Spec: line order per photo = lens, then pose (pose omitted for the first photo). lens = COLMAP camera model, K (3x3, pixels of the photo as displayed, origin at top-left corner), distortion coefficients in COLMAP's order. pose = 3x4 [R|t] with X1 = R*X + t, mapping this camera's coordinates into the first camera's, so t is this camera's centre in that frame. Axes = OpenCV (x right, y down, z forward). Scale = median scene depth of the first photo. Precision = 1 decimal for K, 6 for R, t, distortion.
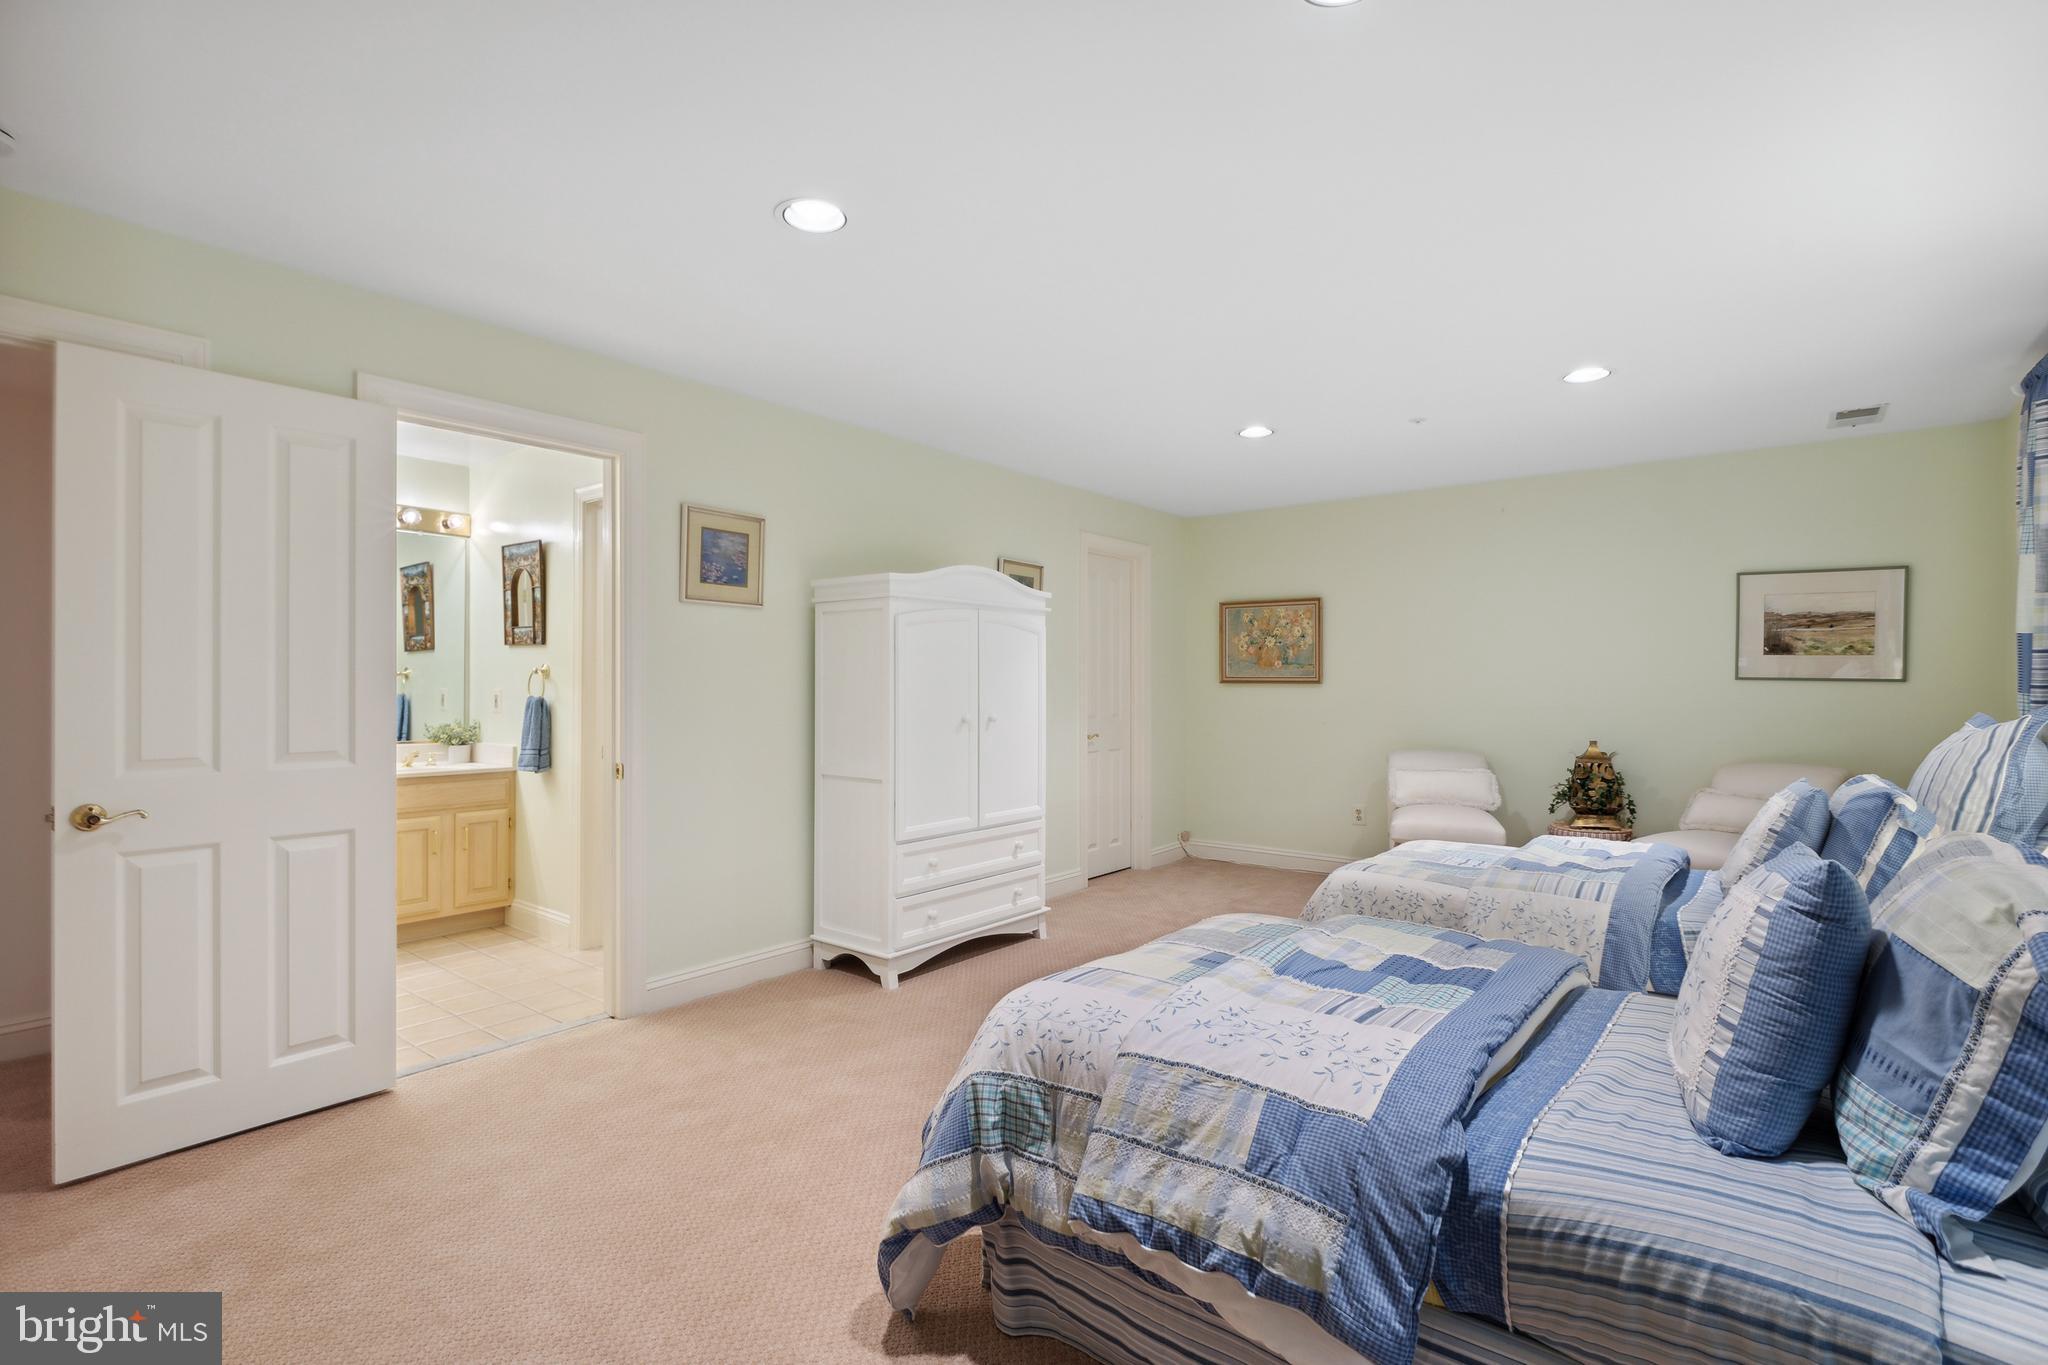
lens RADIAL K [[969.6, 0, 1032.7], [0, 969.6, 686.7], [0, 0, 1]] dist [-0.010677, -0.000525]
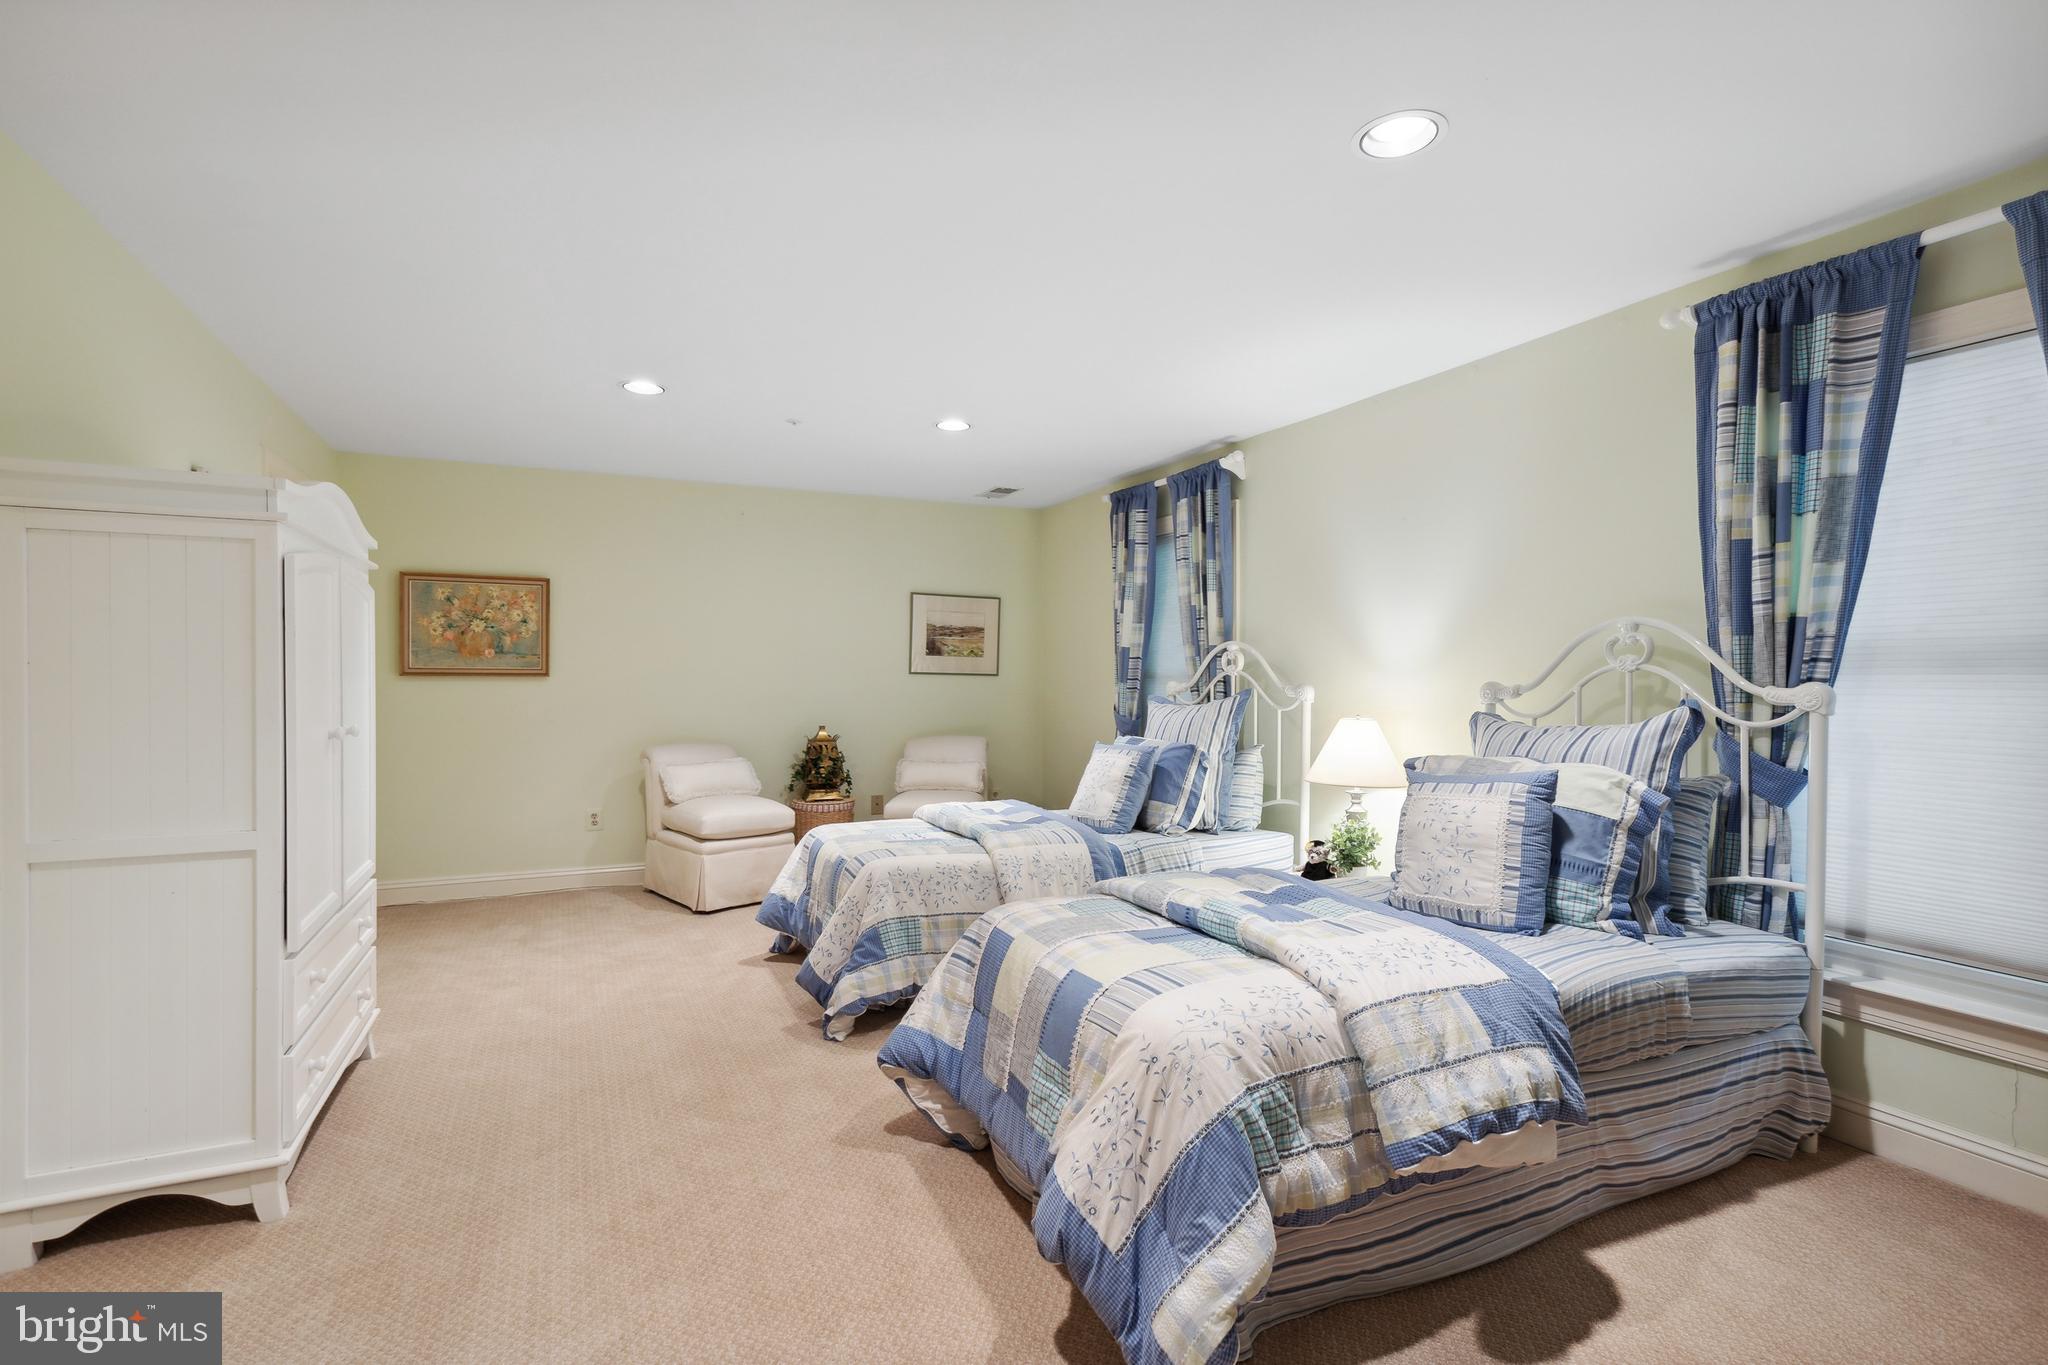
lens RADIAL K [[946.1, 0, 1029.4], [0, 946.1, 686.4], [0, 0, 1]] dist [0.004100, -0.003934]
pose [[0.444665, -0.008007, 0.895661, -0.444751], [0.001333, 0.999965, 0.008277, -0.001180], [-0.895696, -0.002486, 0.444660, 0.363084]]
